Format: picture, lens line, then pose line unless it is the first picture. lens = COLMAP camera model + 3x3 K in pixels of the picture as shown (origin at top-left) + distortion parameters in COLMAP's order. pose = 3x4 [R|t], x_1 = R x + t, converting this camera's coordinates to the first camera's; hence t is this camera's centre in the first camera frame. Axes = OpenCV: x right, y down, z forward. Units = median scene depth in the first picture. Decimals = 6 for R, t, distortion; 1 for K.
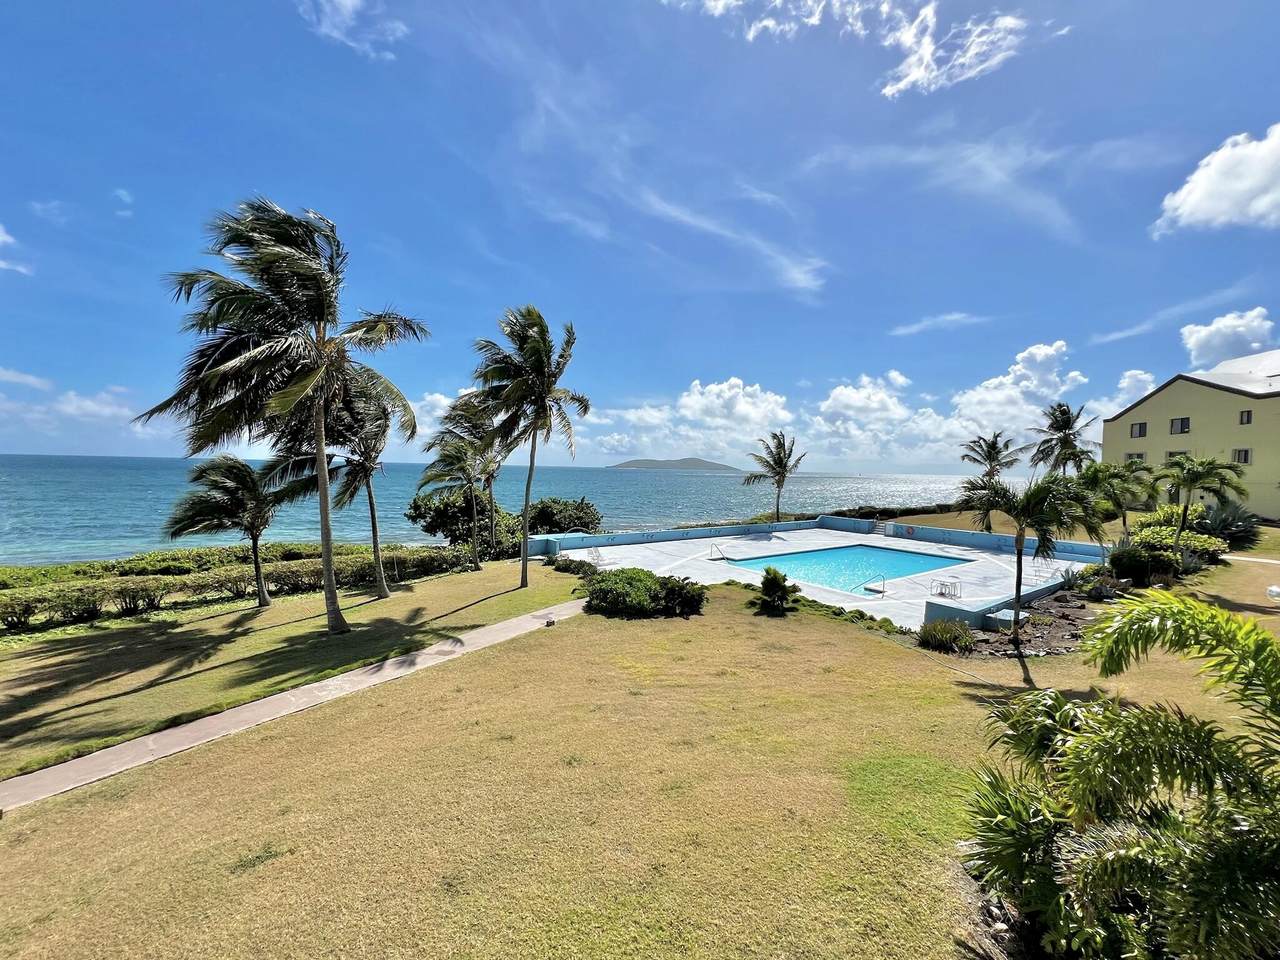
lens RADIAL K [[506.9, 0, 639.8], [0, 506.9, 497.3], [0, 0, 1]] dist [0.001108, -0.000186]
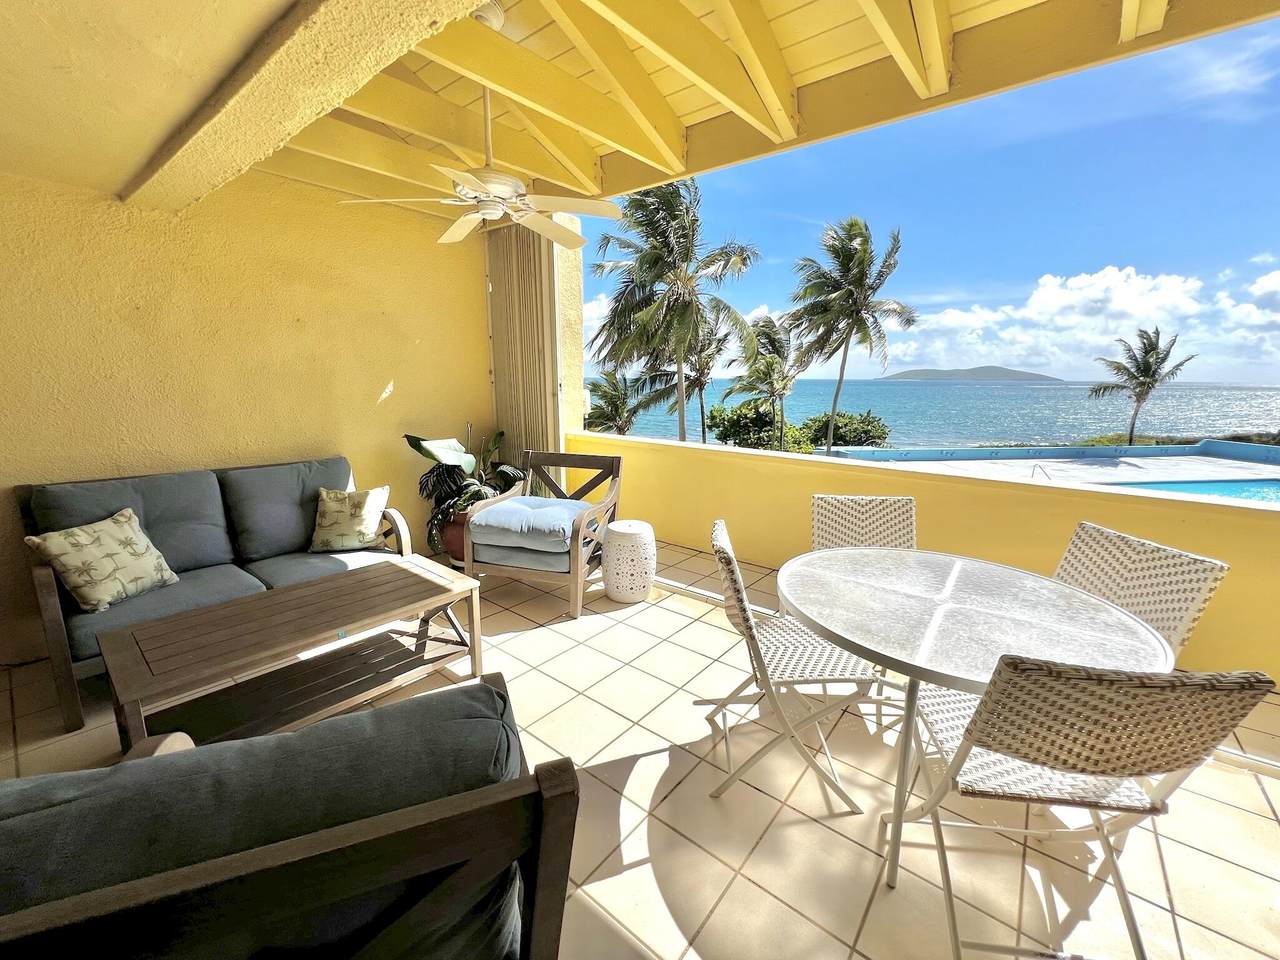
lens RADIAL K [[506.9, 0, 639.8], [0, 506.9, 497.3], [0, 0, 1]] dist [0.001108, -0.000186]
pose [[0.884580, 0.091547, -0.457315, -0.045424], [-0.013849, 0.985270, 0.170446, 0.003859], [0.466183, -0.144440, 0.872818, -0.089261]]
